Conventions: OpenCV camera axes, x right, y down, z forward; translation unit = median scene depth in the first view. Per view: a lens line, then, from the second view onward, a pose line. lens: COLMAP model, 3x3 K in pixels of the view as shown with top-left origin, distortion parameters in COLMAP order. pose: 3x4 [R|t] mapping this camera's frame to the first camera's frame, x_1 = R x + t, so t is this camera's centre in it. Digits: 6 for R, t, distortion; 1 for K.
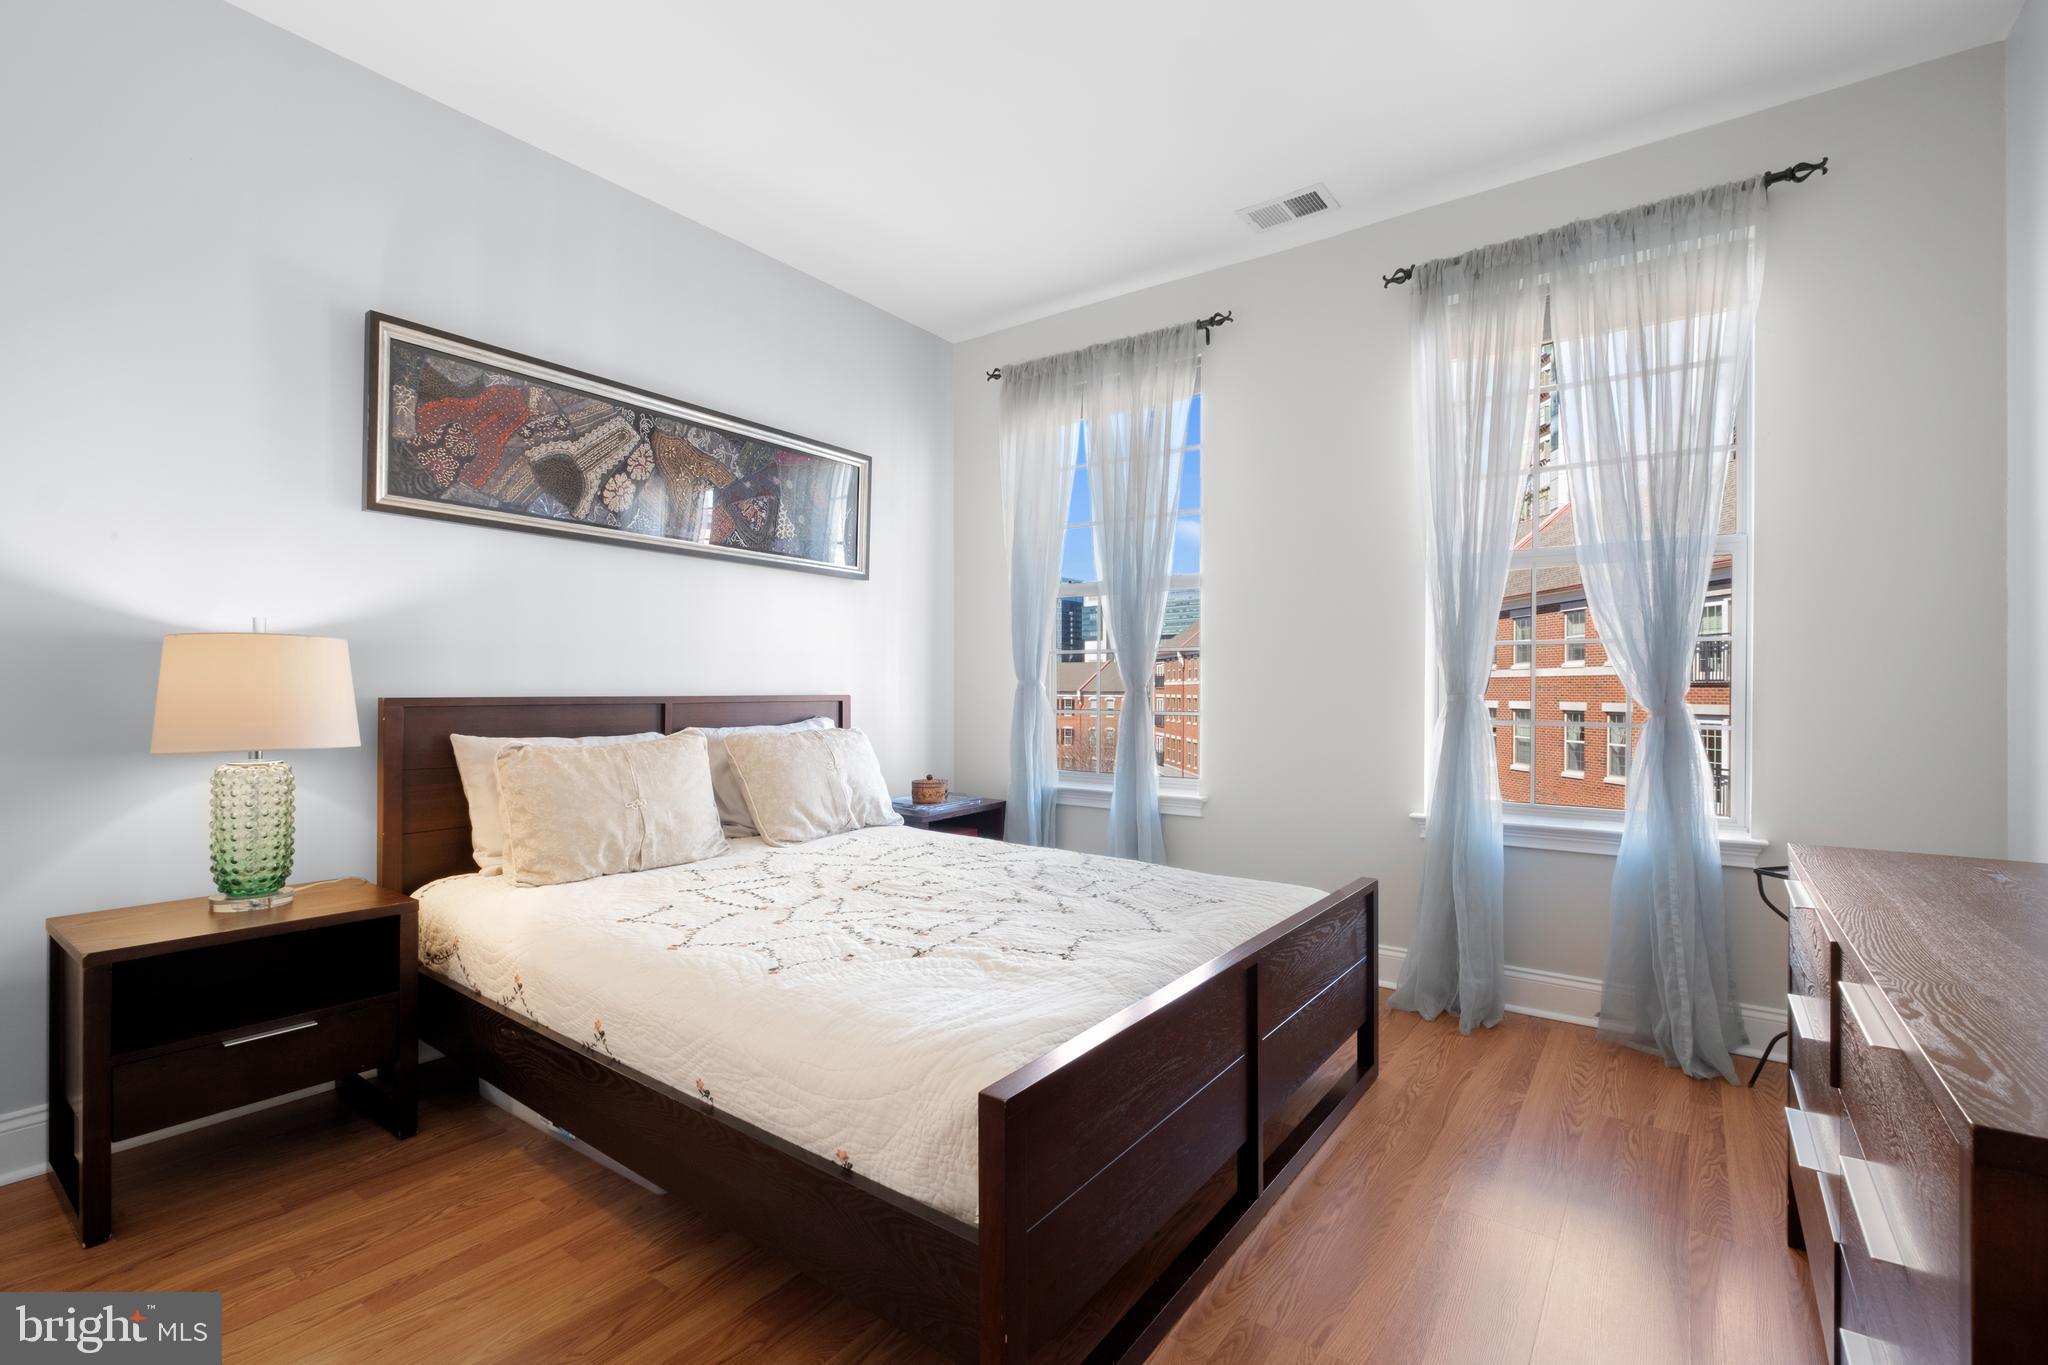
lens RADIAL K [[878.6, 0, 1092.4], [0, 878.6, 674.6], [0, 0, 1]] dist [0.017649, -0.021275]
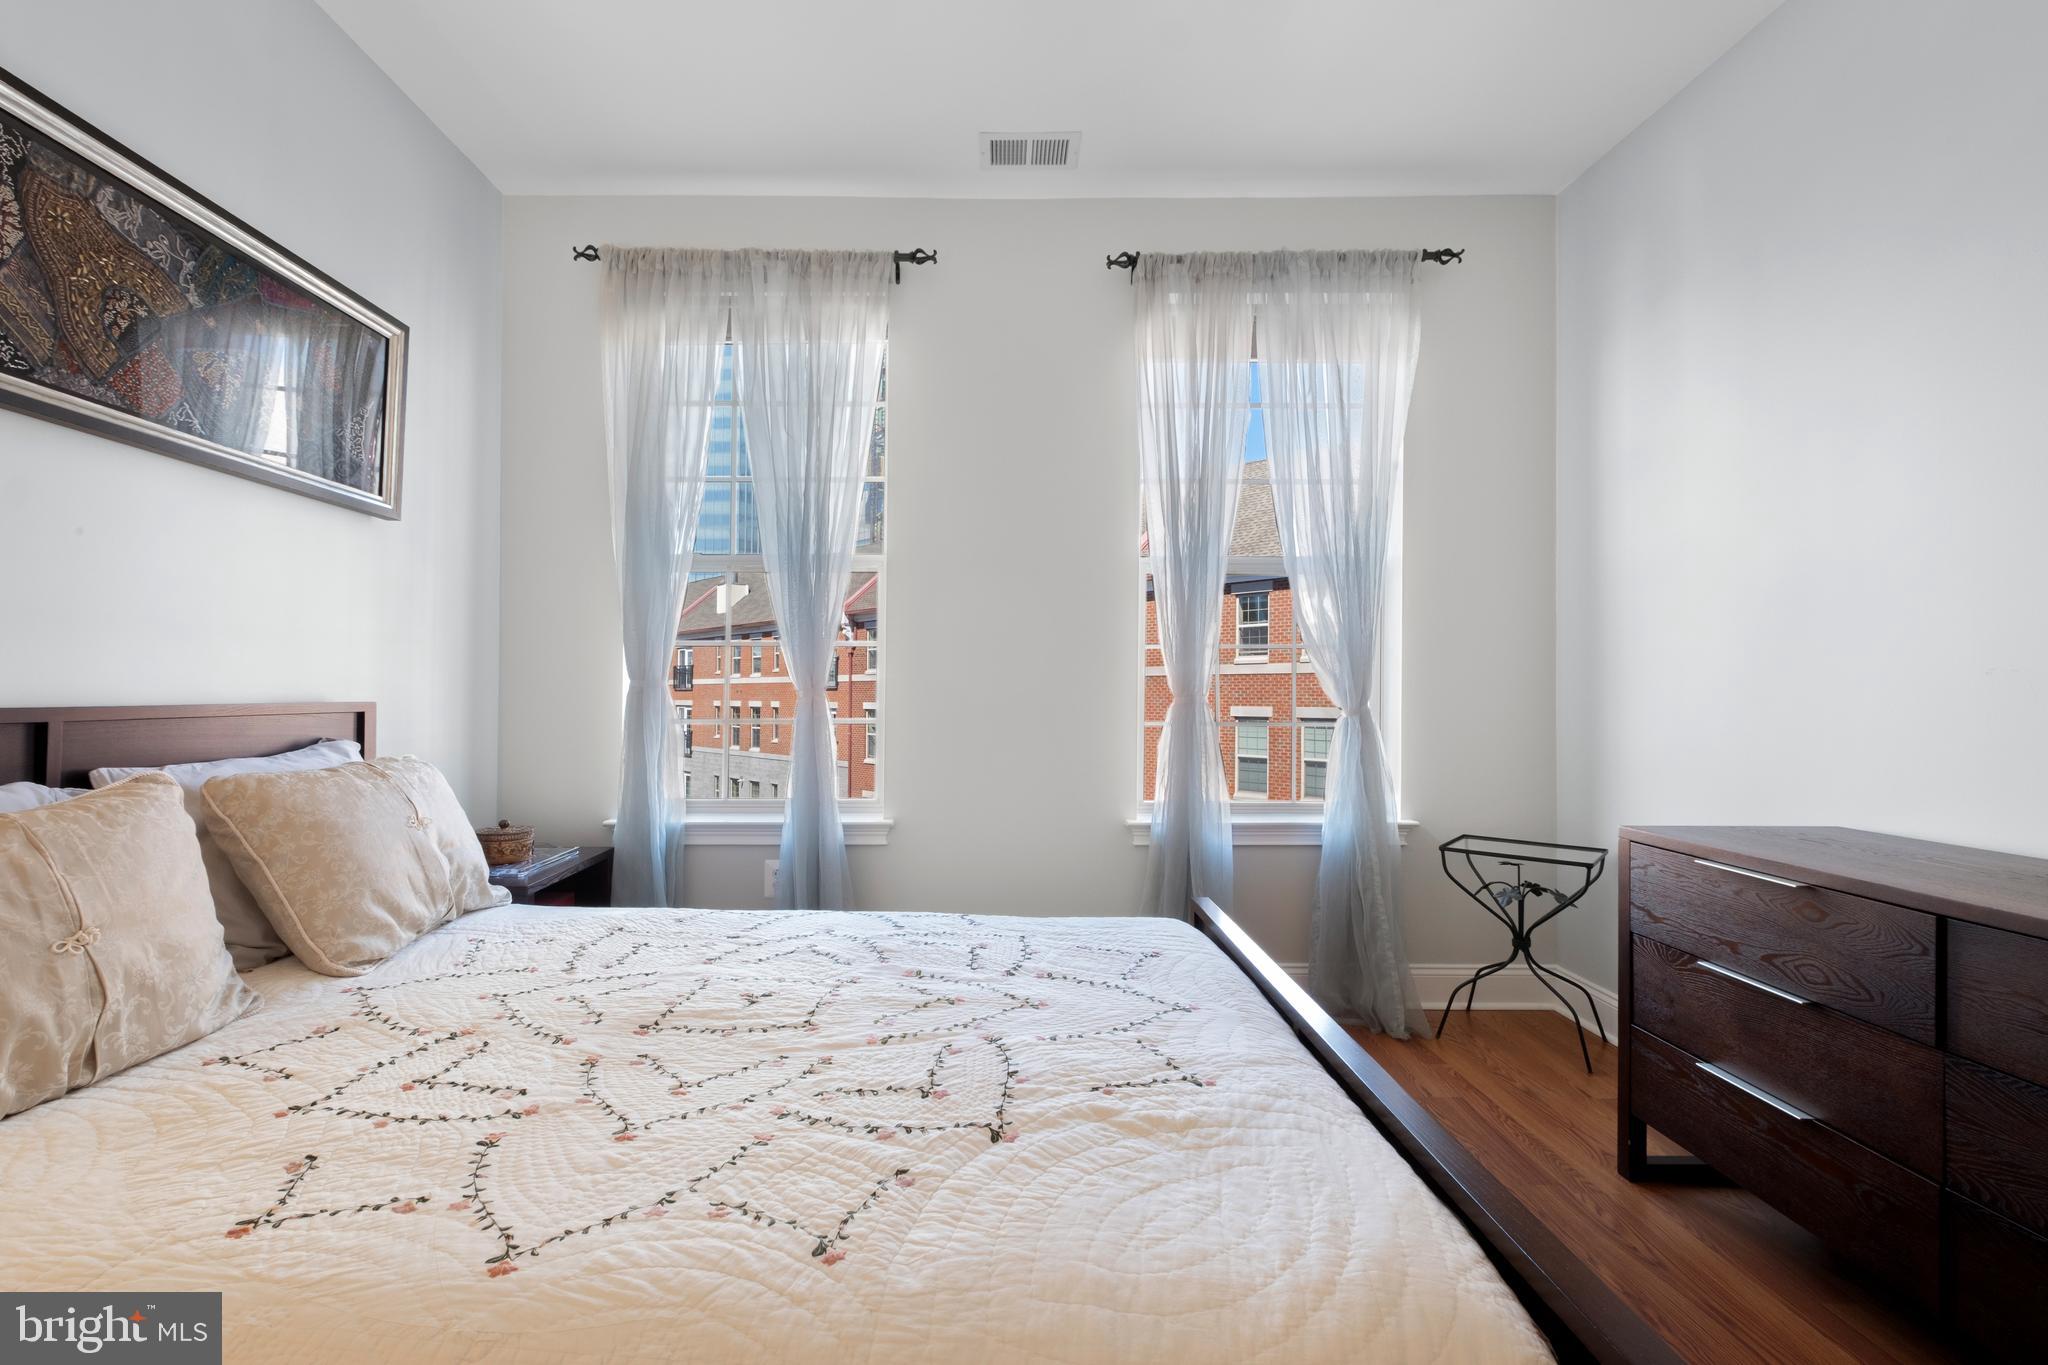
lens RADIAL K [[892.3, 0, 1037.4], [0, 892.3, 672.9], [0, 0, 1]] dist [0.002333, -0.004604]
pose [[0.832244, 0.009837, 0.554322, -0.294423], [-0.007382, 0.999951, -0.006662, 0.004348], [-0.554360, 0.001452, 0.832276, 0.274745]]
